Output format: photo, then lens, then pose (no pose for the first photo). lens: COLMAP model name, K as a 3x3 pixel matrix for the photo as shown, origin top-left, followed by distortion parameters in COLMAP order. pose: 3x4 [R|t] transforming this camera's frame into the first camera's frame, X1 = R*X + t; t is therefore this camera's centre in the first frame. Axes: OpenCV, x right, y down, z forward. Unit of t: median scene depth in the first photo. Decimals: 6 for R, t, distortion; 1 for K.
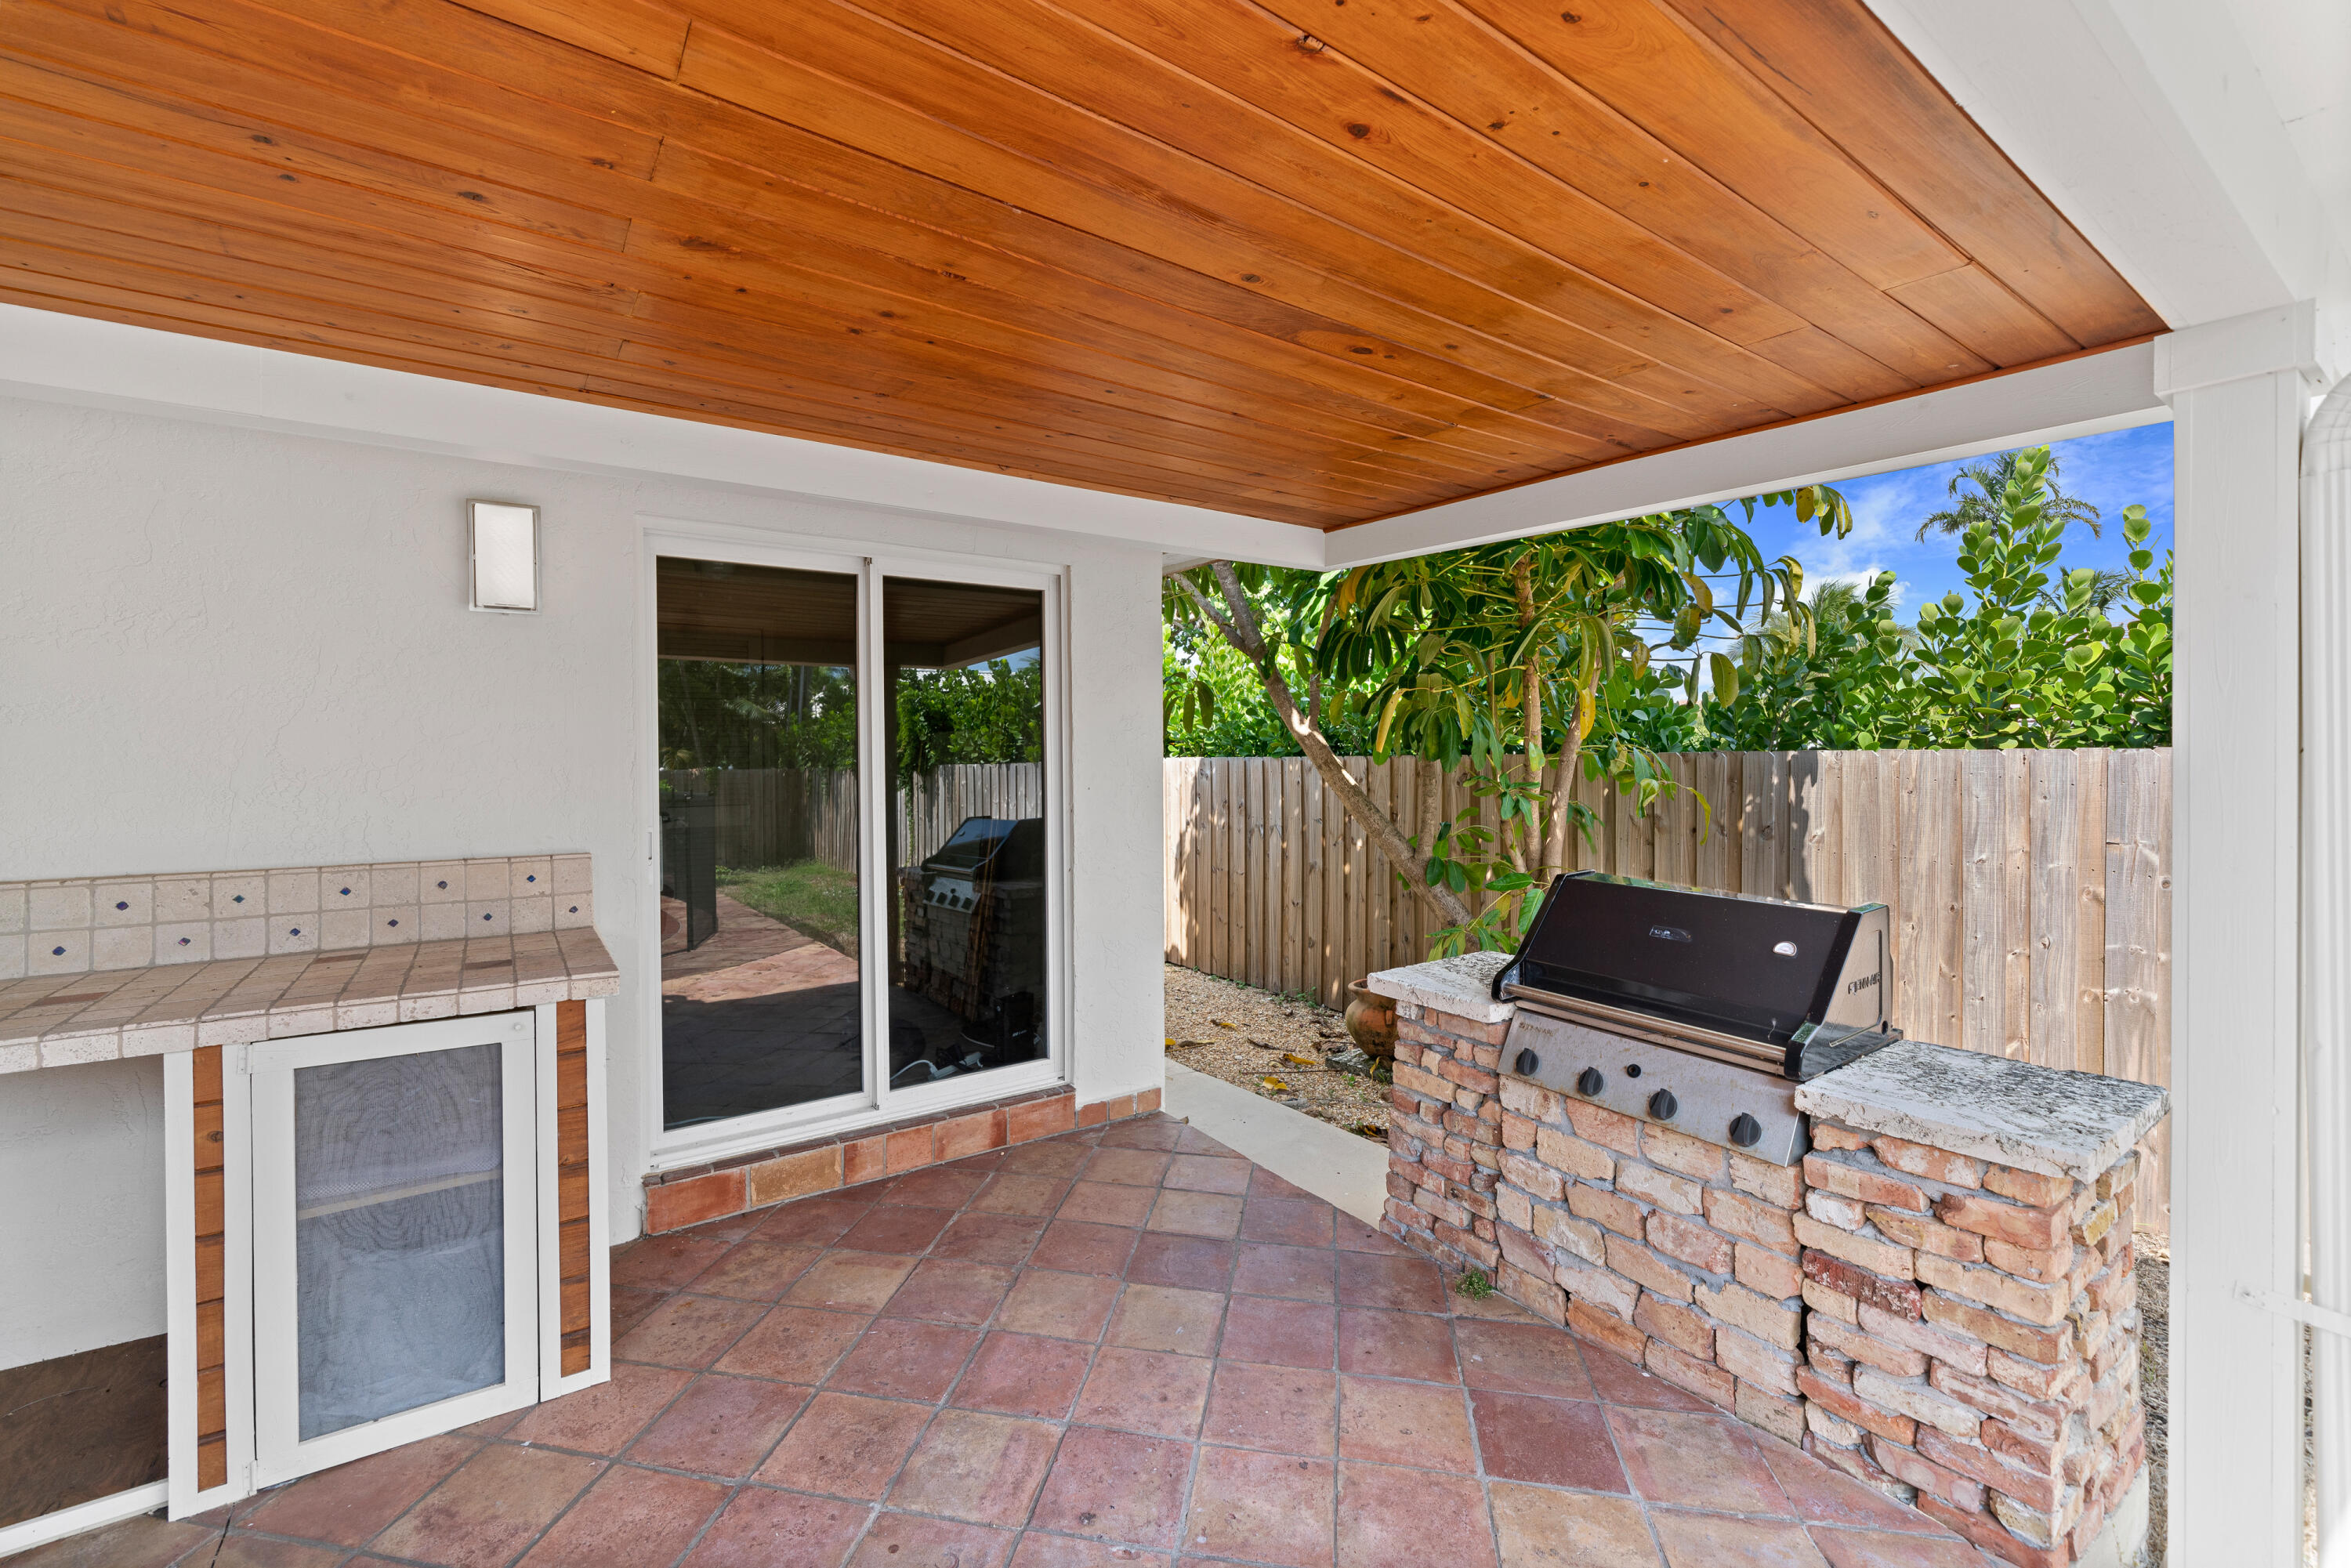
lens RADIAL K [[1002.6, 0, 1179.0], [0, 1002.6, 746.2], [0, 0, 1]] dist [0.000309, 0.000082]
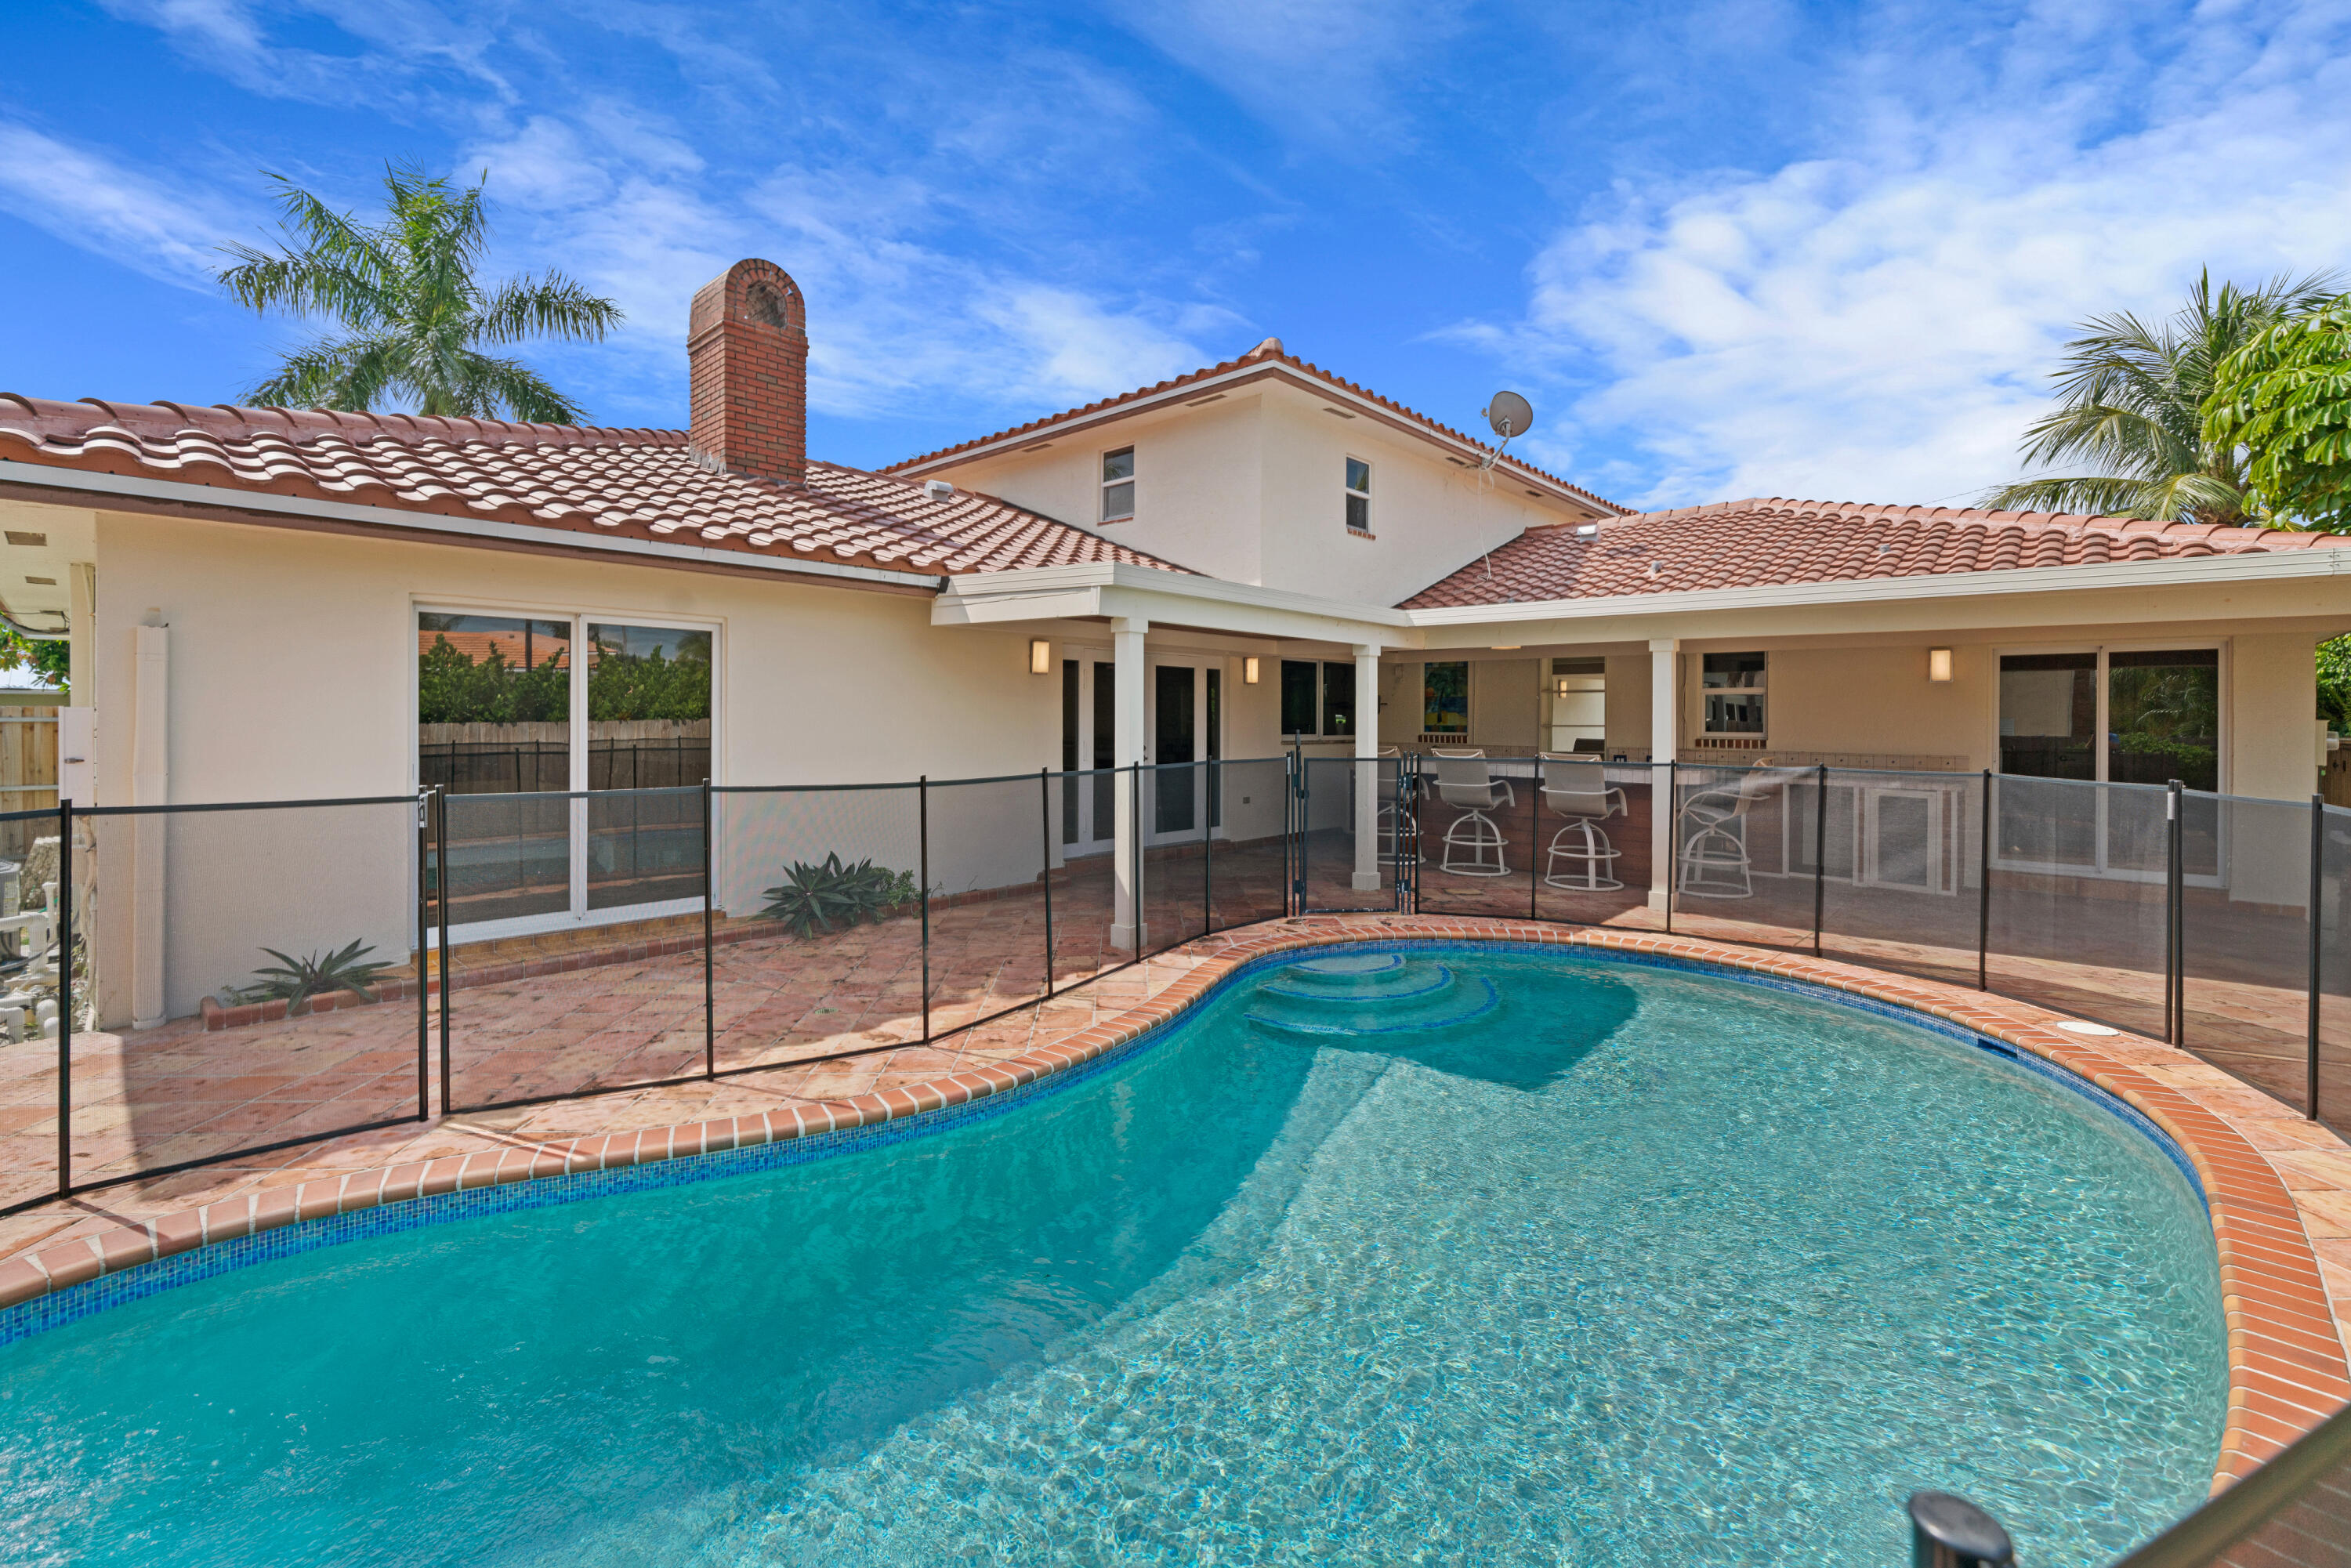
lens RADIAL K [[1002.6, 0, 1179.0], [0, 1002.6, 746.2], [0, 0, 1]] dist [0.000309, 0.000082]
pose [[0.223237, 0.031245, -0.974263, 1.974621], [0.001742, 0.999472, 0.032452, -0.030867], [0.974763, -0.008942, 0.223065, -2.163874]]
